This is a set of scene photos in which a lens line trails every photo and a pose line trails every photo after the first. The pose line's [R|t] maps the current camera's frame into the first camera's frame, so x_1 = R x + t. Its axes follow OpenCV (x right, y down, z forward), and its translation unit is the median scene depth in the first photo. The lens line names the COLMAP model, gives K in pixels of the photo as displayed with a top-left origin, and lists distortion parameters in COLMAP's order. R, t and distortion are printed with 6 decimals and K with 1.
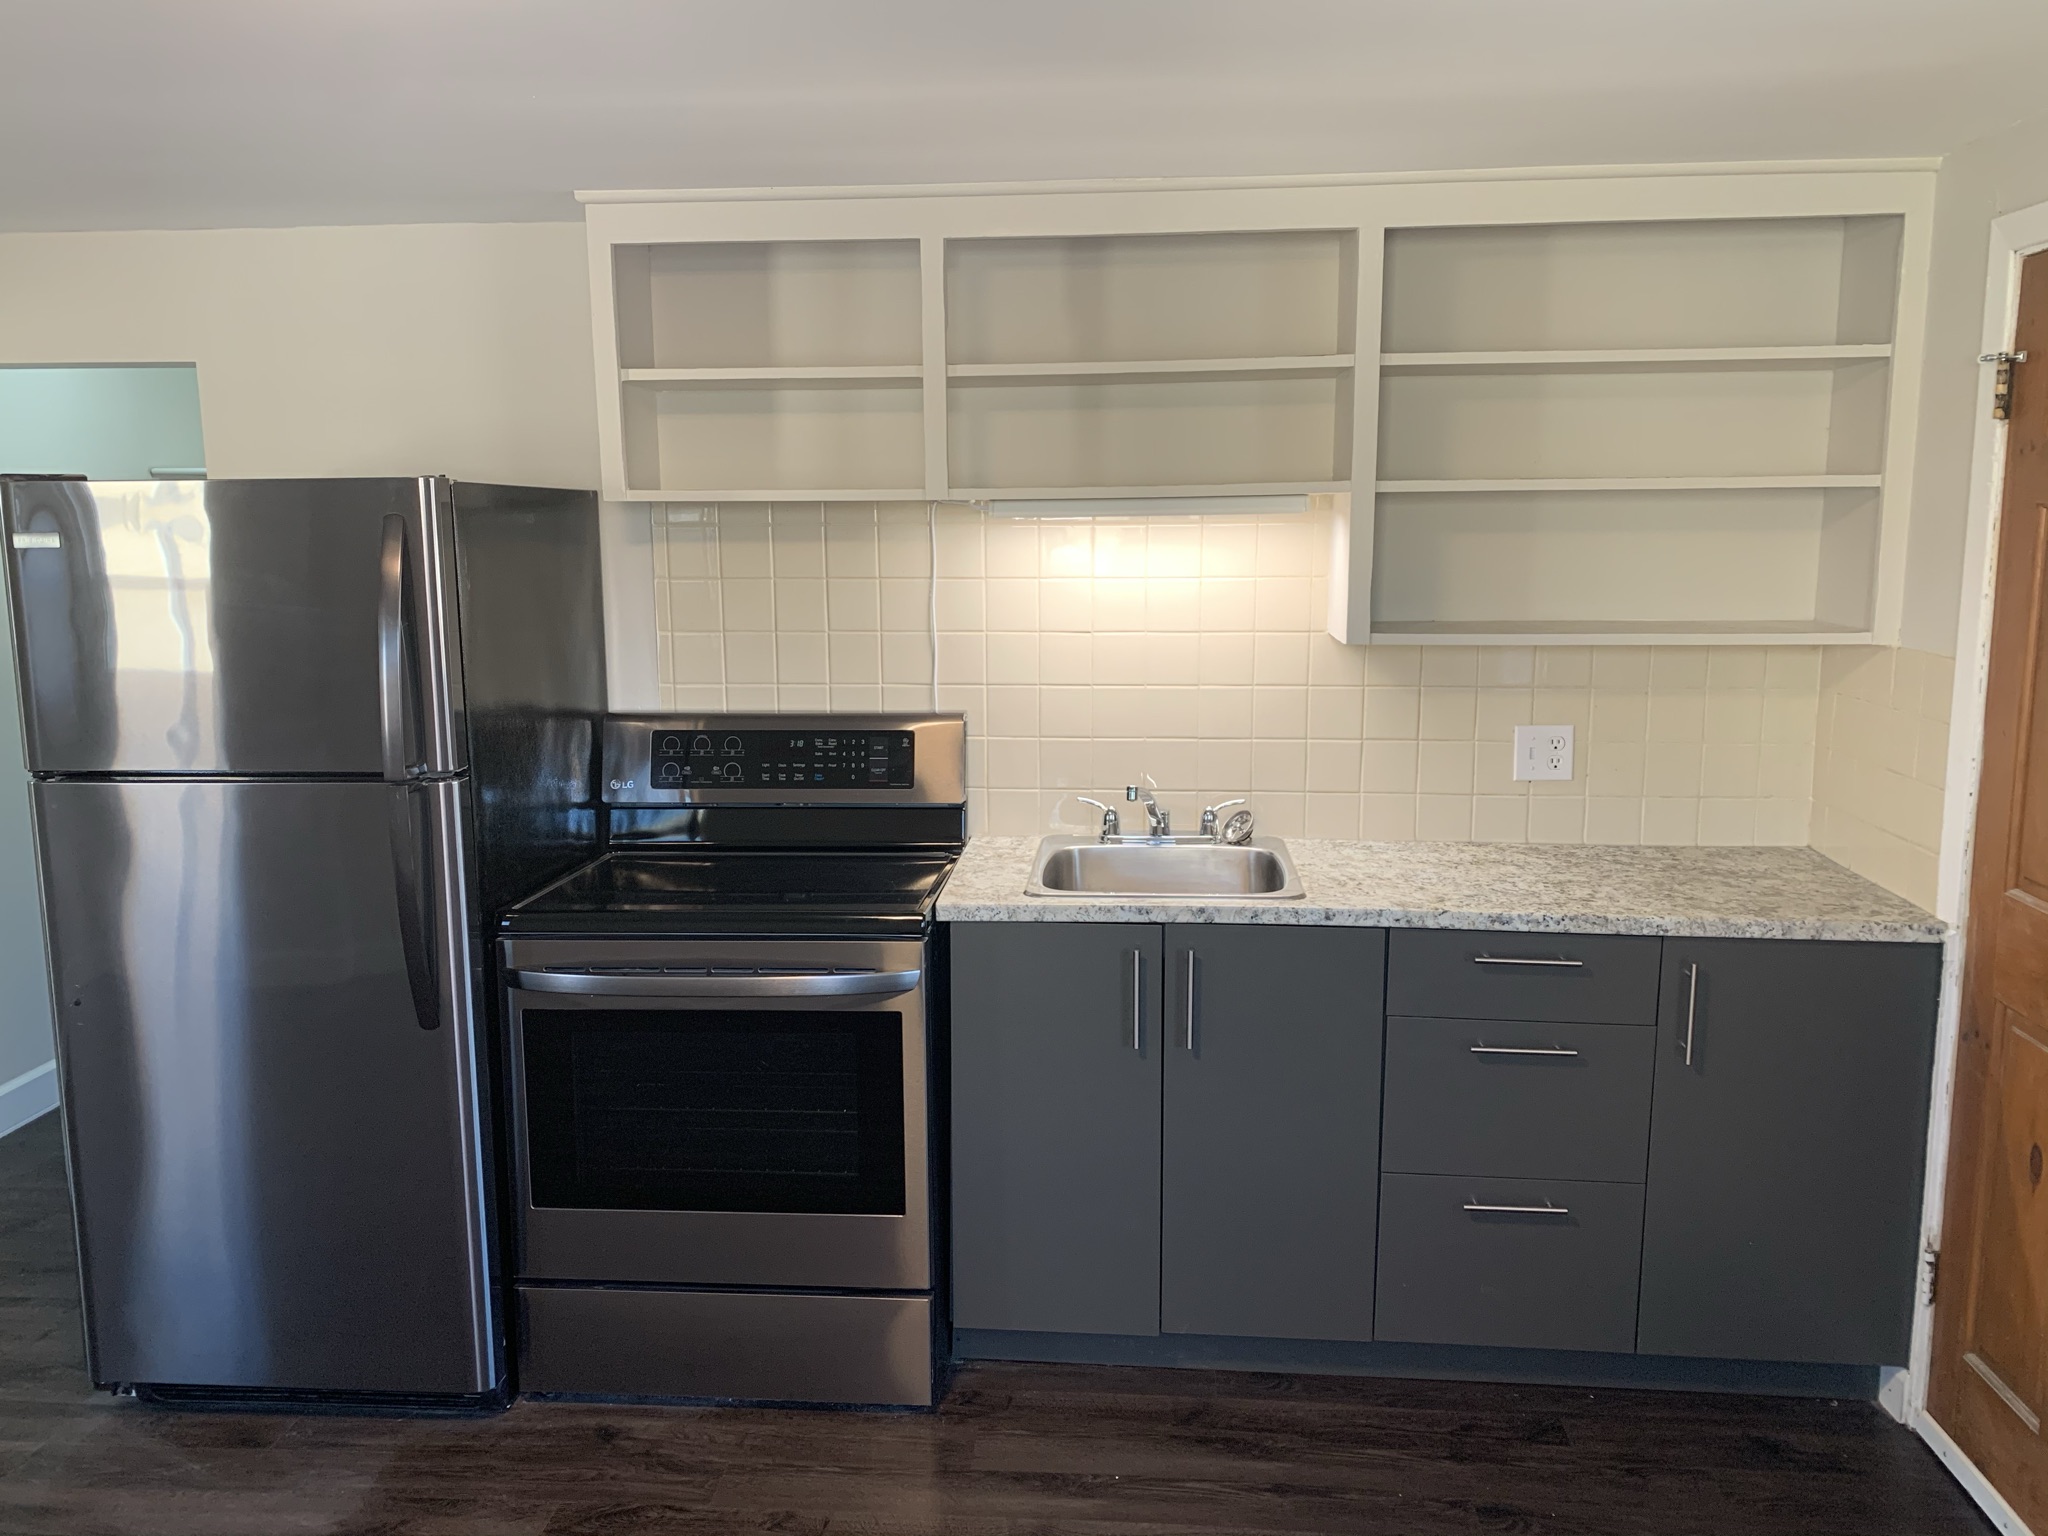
lens RADIAL K [[1535.7, 0, 1026.2], [0, 1535.7, 752.7], [0, 0, 1]] dist [0.005819, 0.000478]
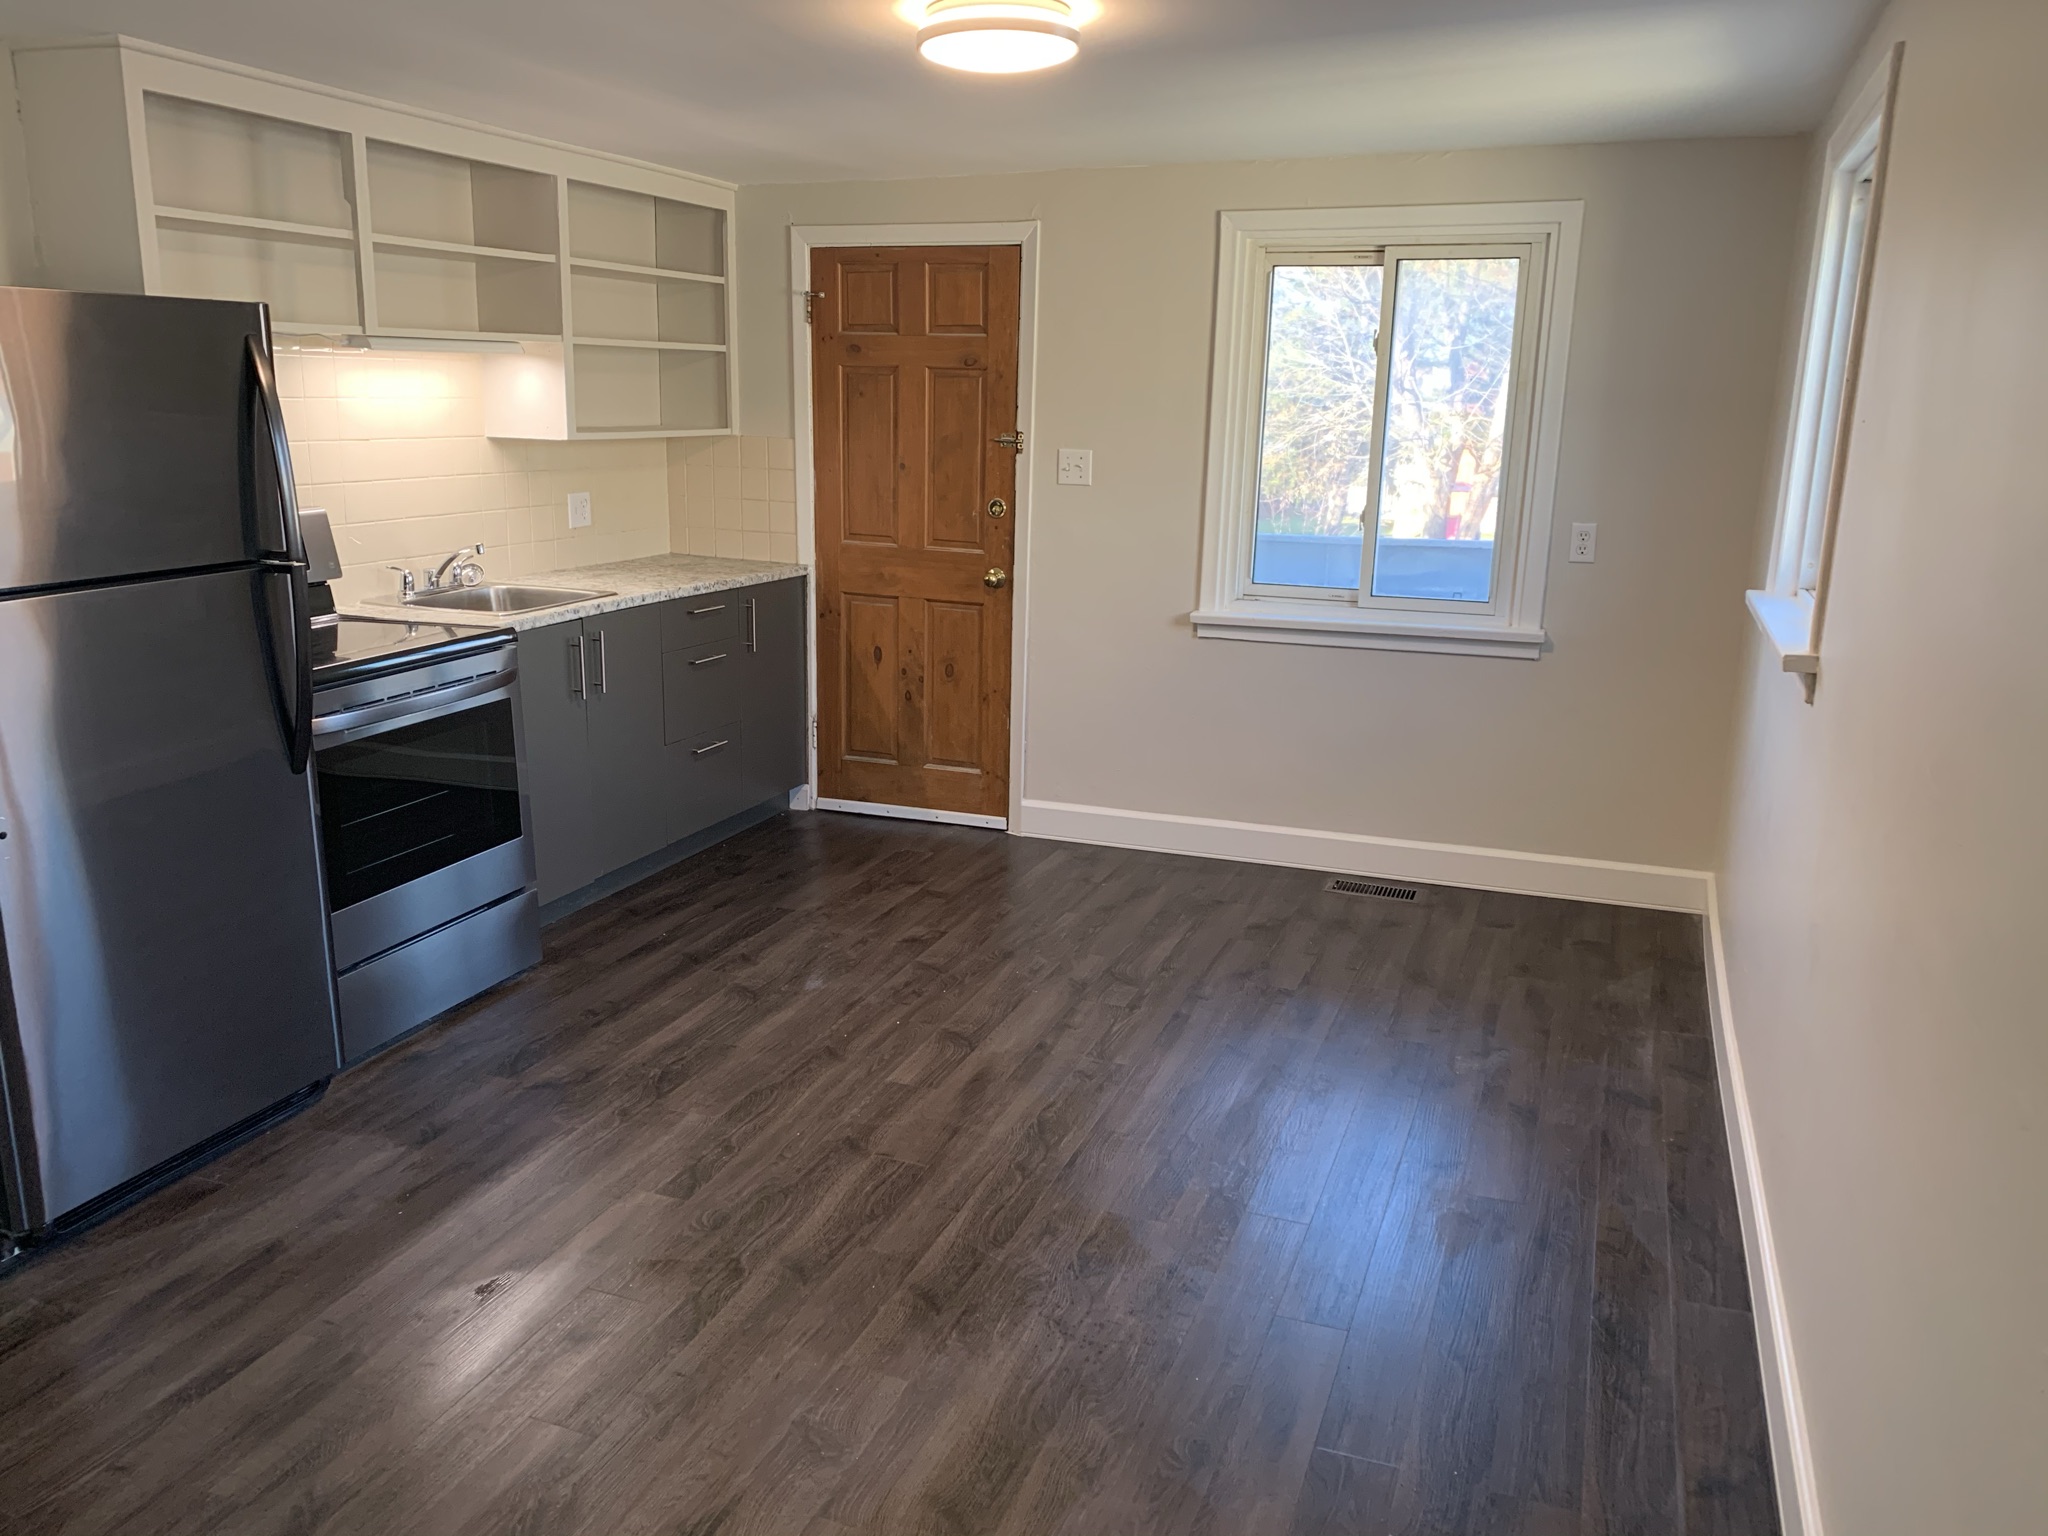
lens RADIAL K [[1562.9, 0, 1010.3], [0, 1562.9, 748.9], [0, 0, 1]] dist [0.040052, -0.031274]
pose [[0.282900, -0.207079, 0.936529, -1.336030], [0.119867, 0.976394, 0.179686, 0.004548], [-0.951630, 0.061426, 0.301043, 0.093842]]
